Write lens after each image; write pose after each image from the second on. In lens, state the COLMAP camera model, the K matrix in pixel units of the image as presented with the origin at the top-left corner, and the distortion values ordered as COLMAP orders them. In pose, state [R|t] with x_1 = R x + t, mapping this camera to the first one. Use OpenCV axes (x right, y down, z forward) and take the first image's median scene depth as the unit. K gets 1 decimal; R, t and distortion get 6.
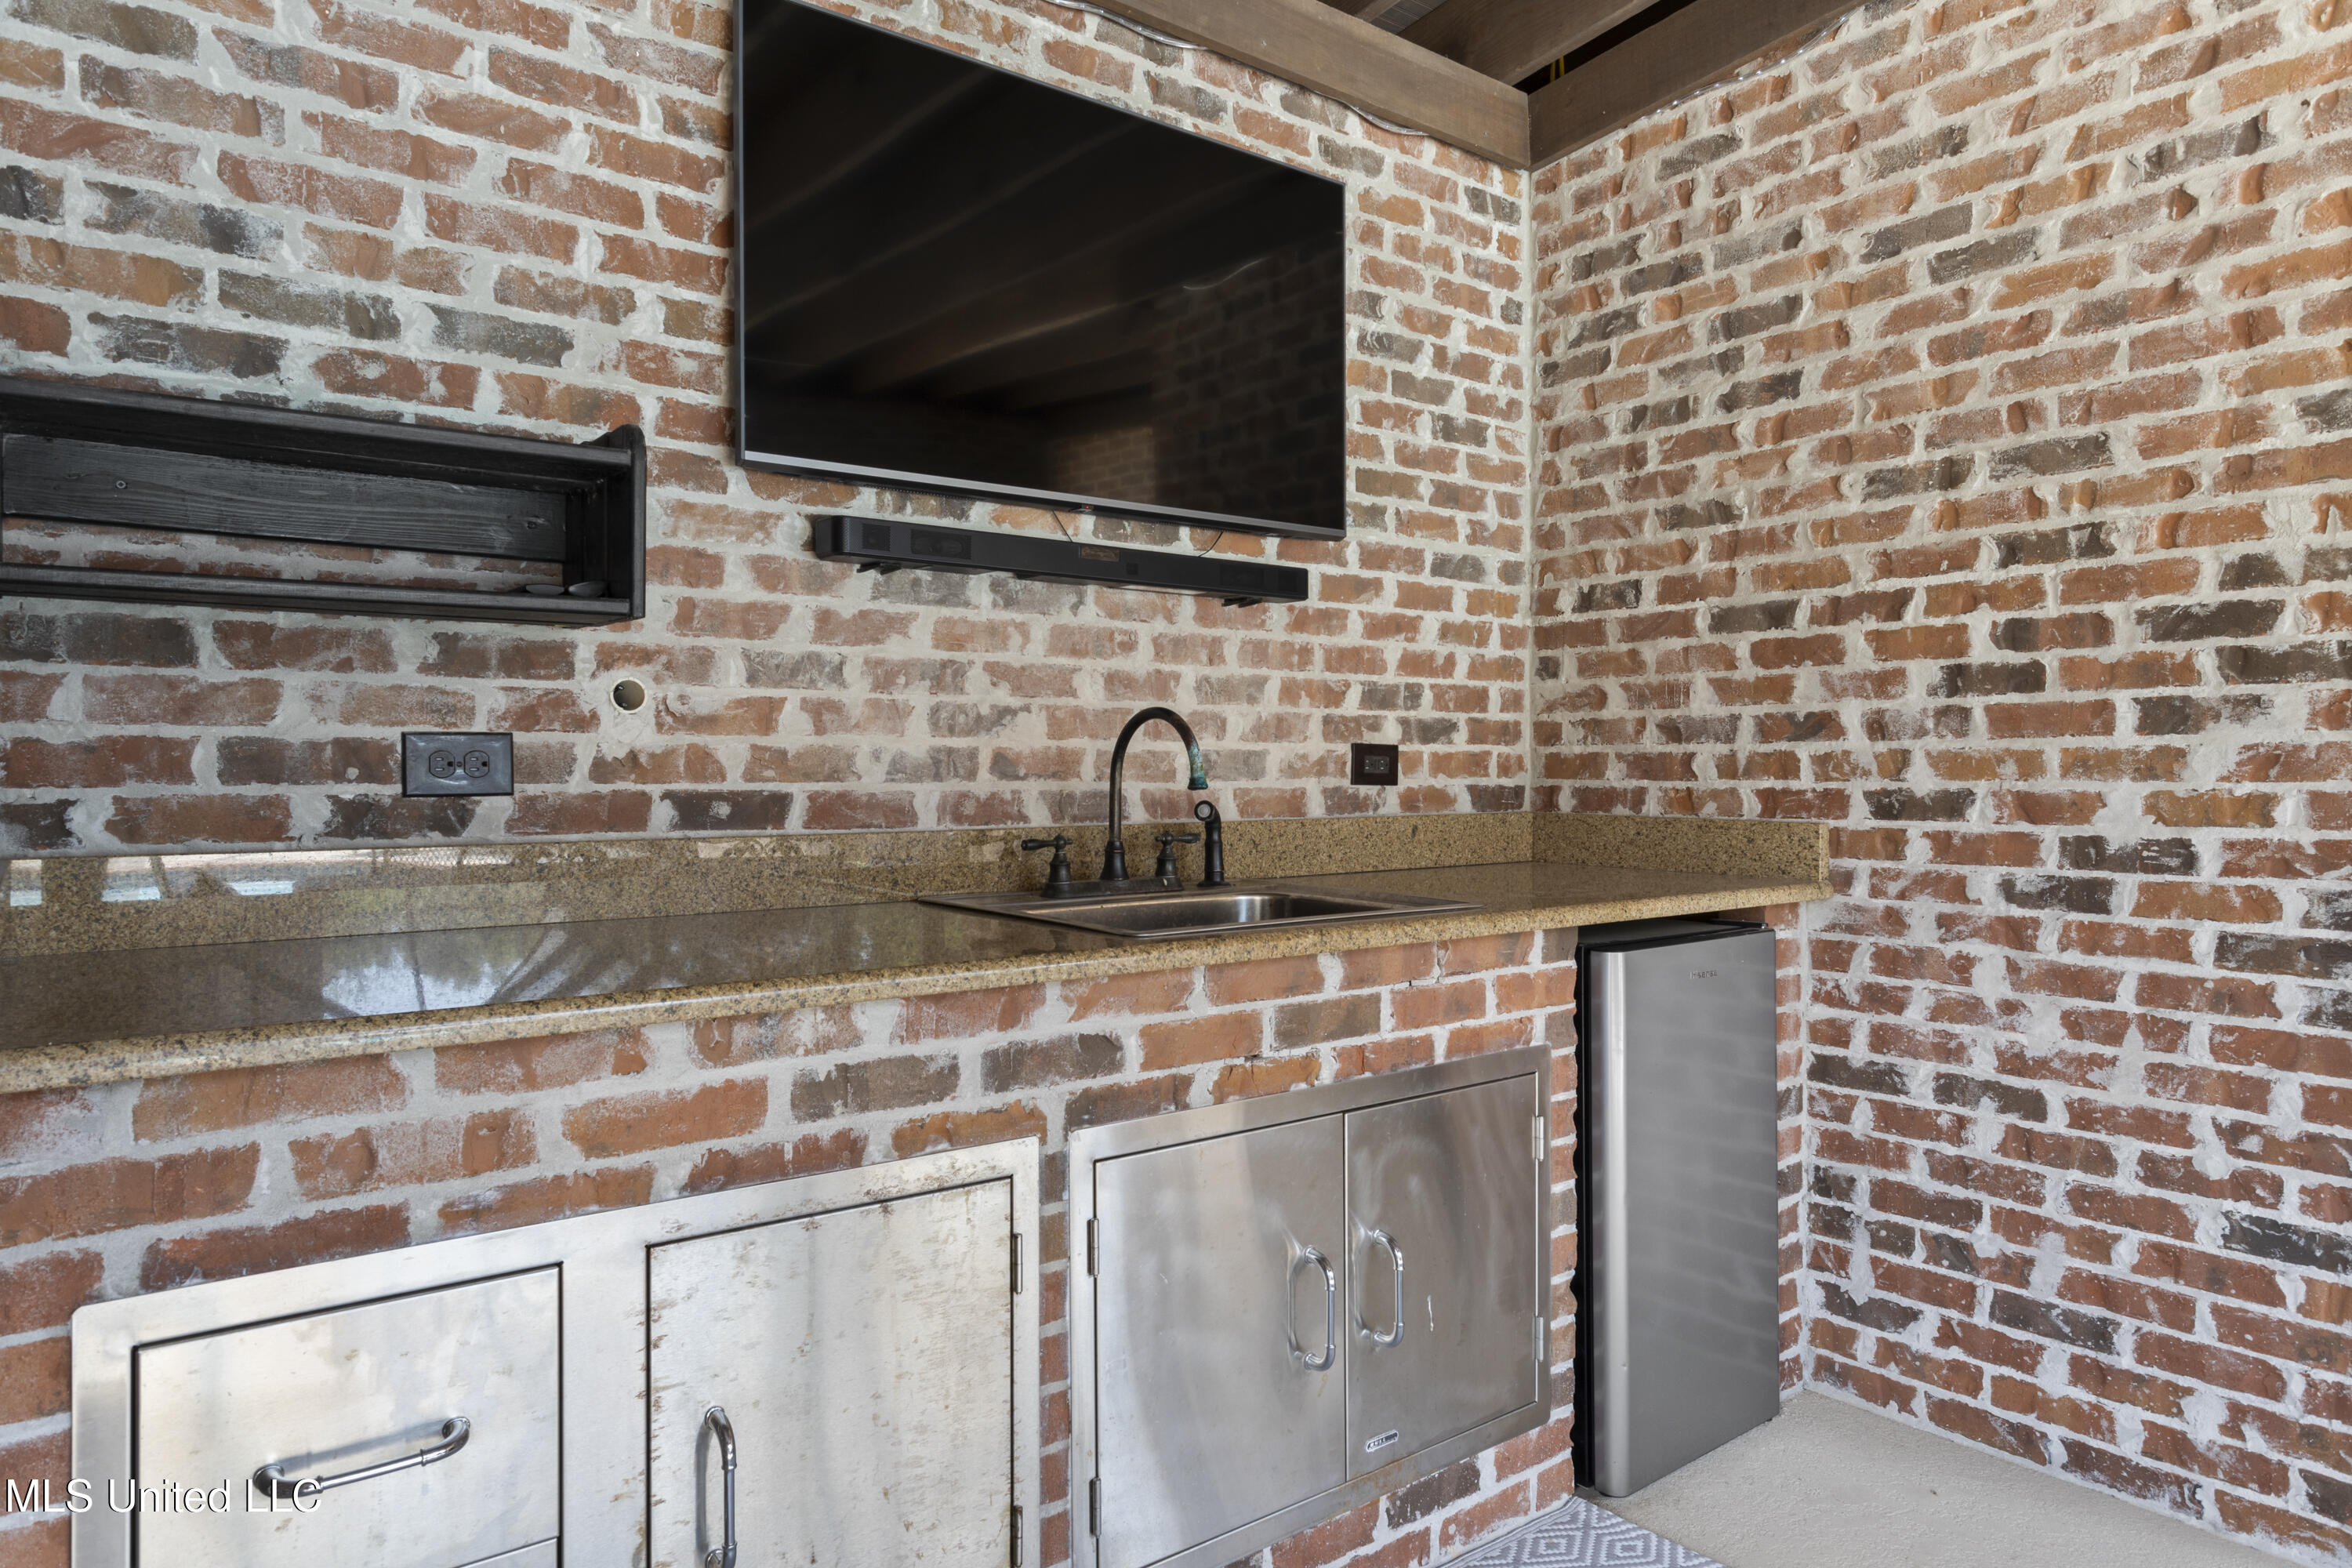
lens RADIAL K [[1437.7, 0, 1180.7], [0, 1437.7, 770.0], [0, 0, 1]] dist [-0.000853, 0.001337]
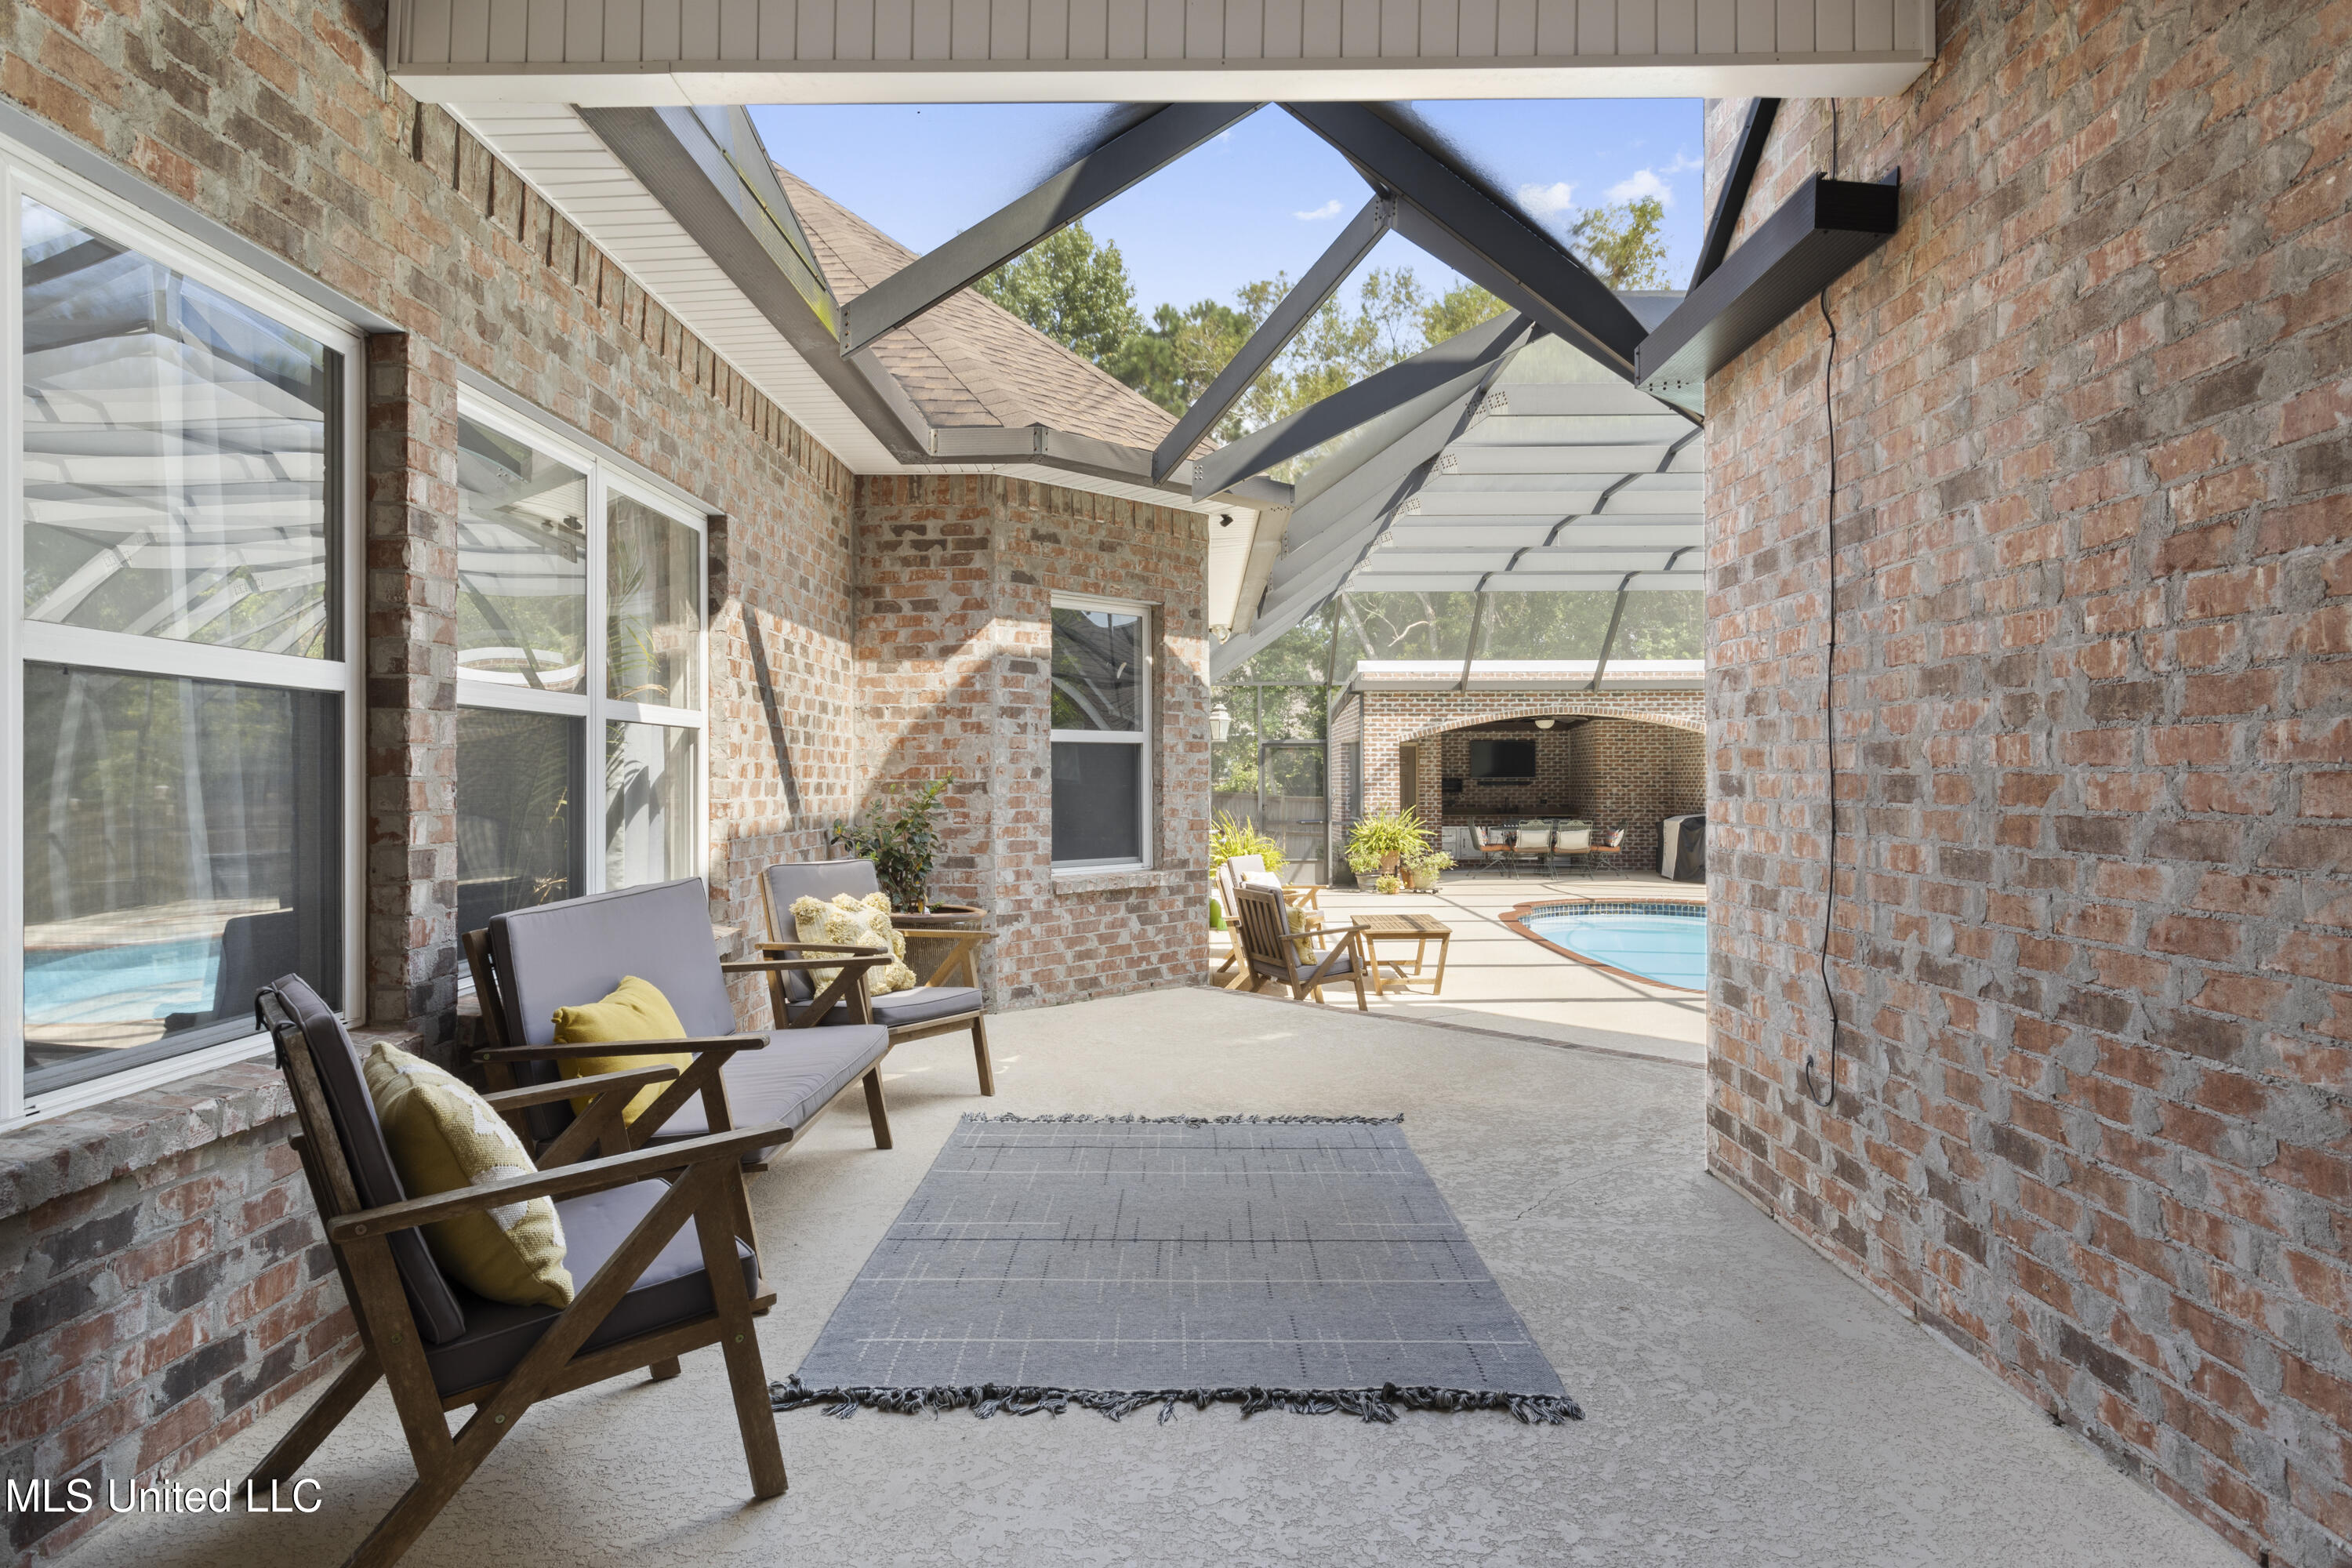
lens RADIAL K [[1312.9, 0, 1176.0], [0, 1312.9, 784.0], [0, 0, 1]] dist [-0.003873, -0.000171]
pose [[0.783426, -0.002368, -0.621480, 4.342874], [0.002945, 0.999996, -0.000098, -0.150523], [0.621478, -0.001754, 0.783430, -8.676680]]
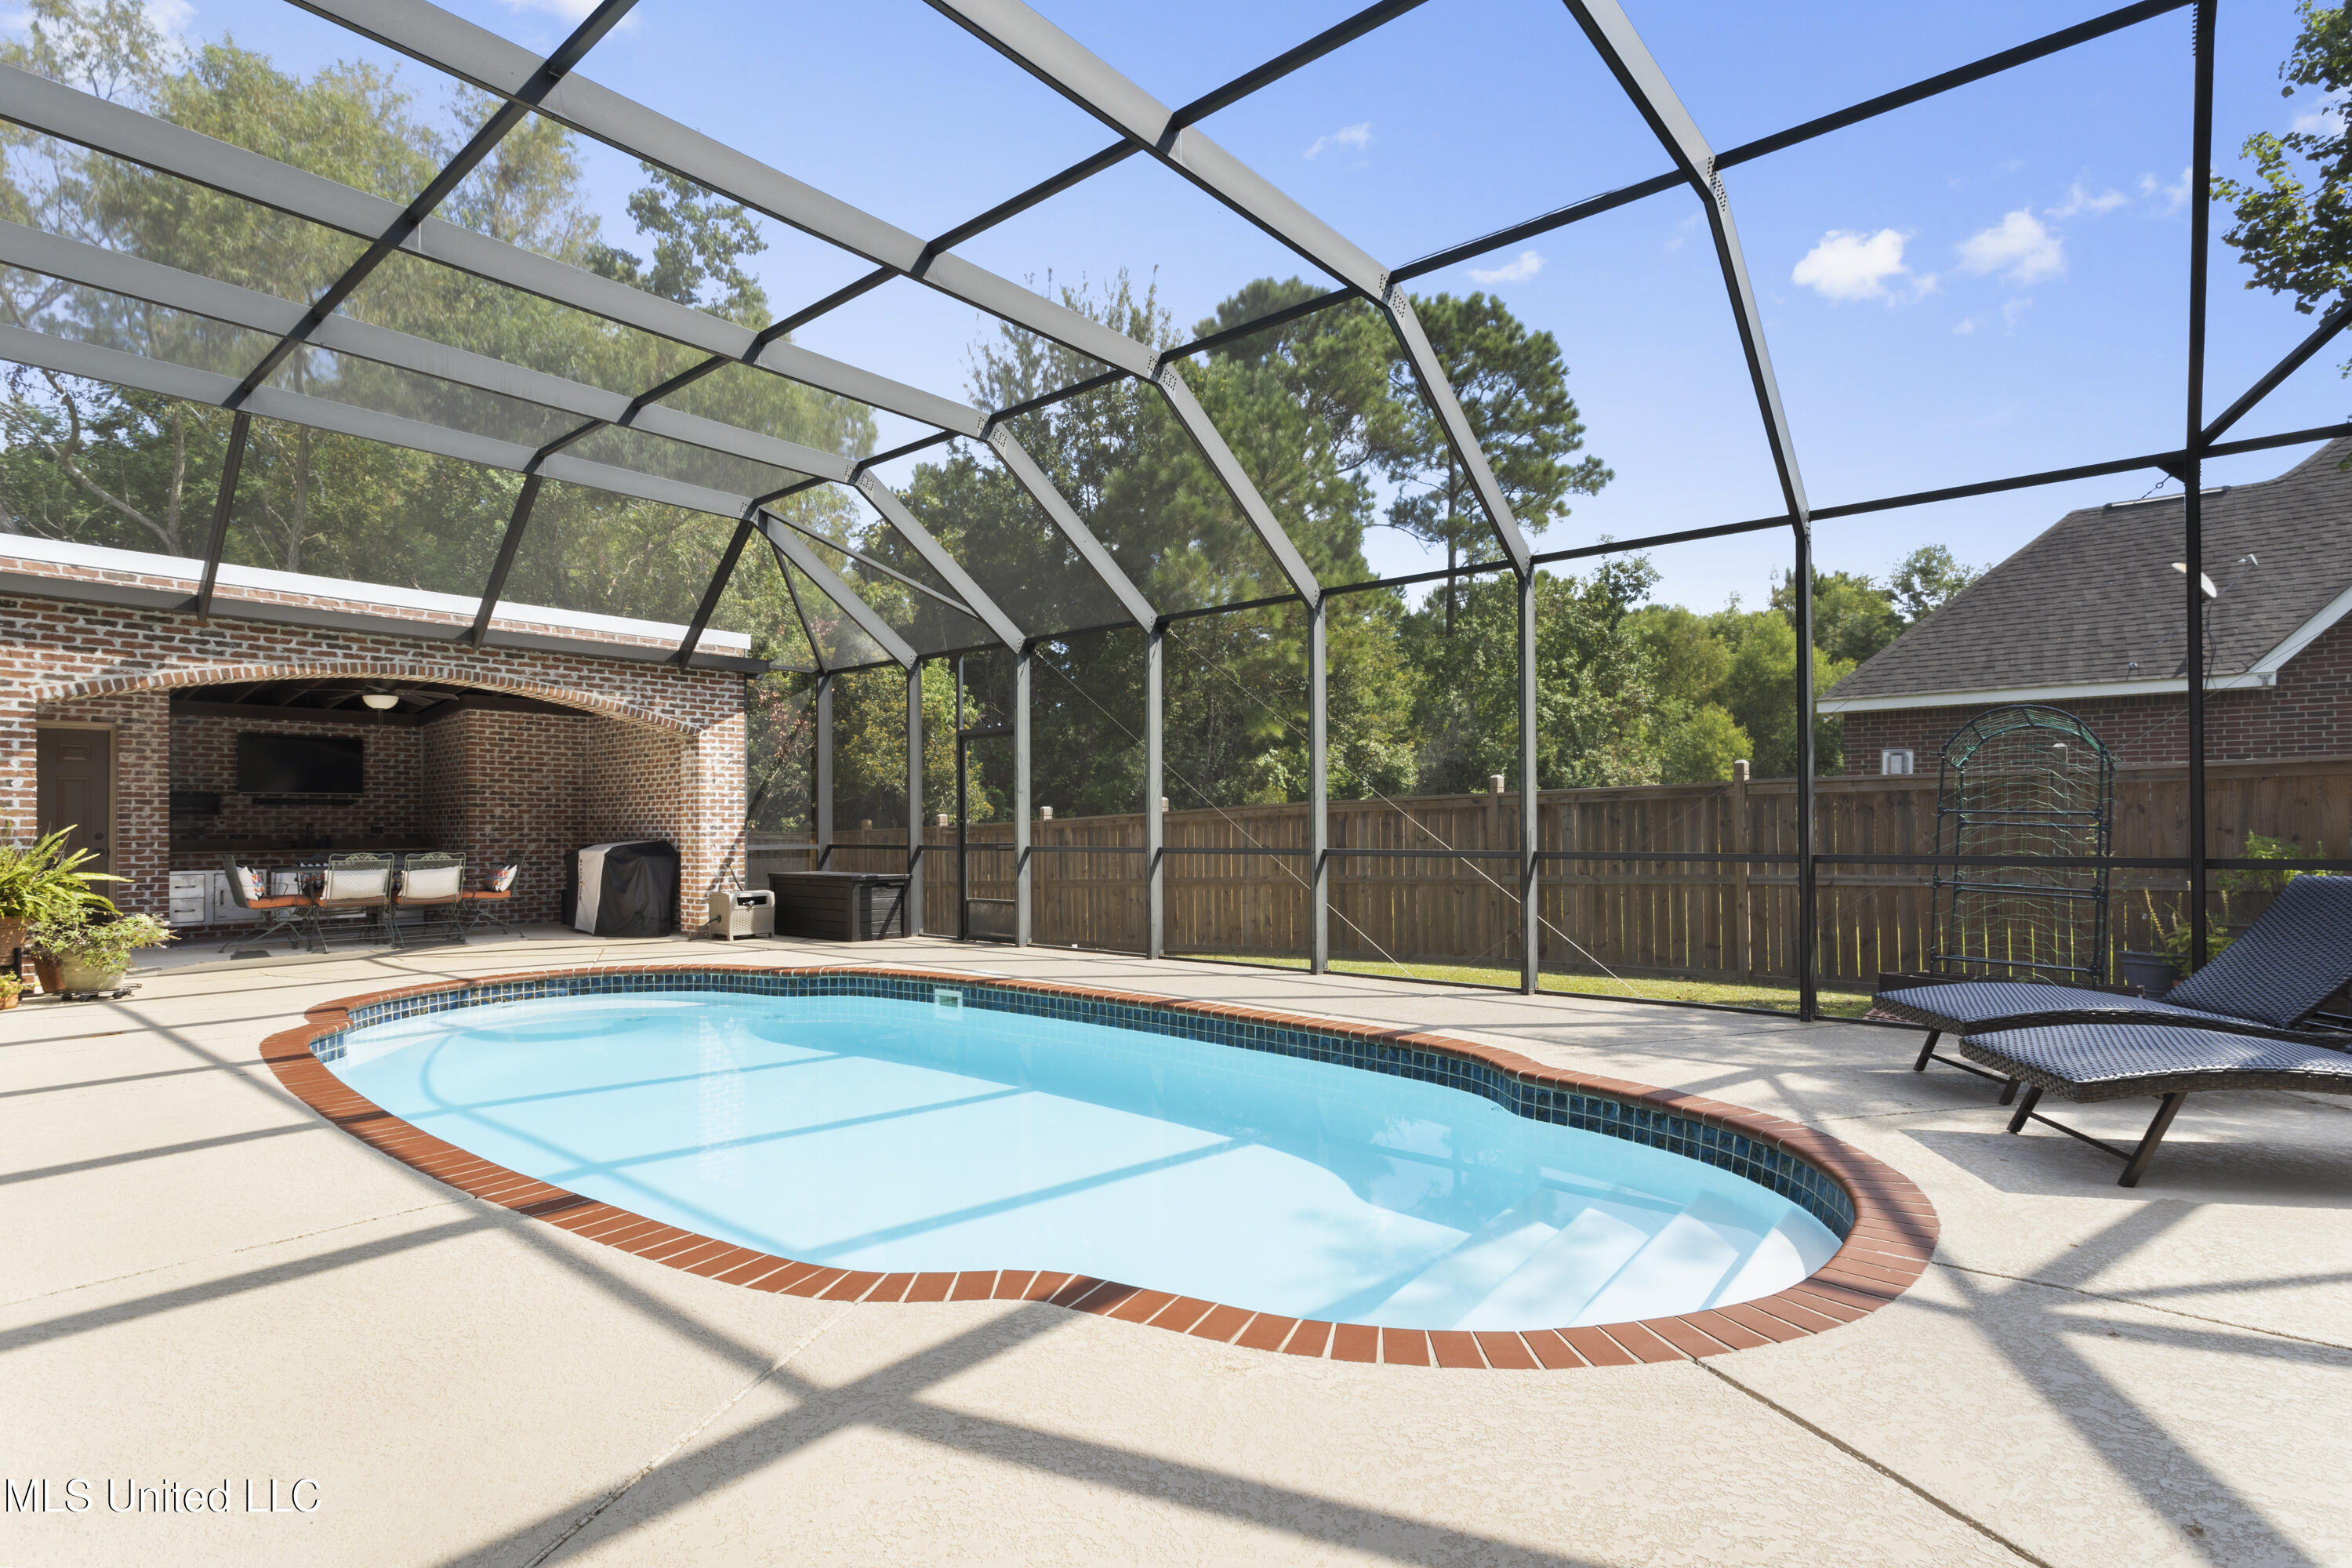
lens RADIAL K [[1137.0, 0, 1185.9], [0, 1137.0, 812.0], [0, 0, 1]] dist [0.001919, 0.000952]
pose [[0.975723, -0.003956, 0.218974, 3.045514], [0.007868, 0.999825, -0.016996, 0.035114], [-0.218868, 0.018306, 0.975583, -5.599743]]
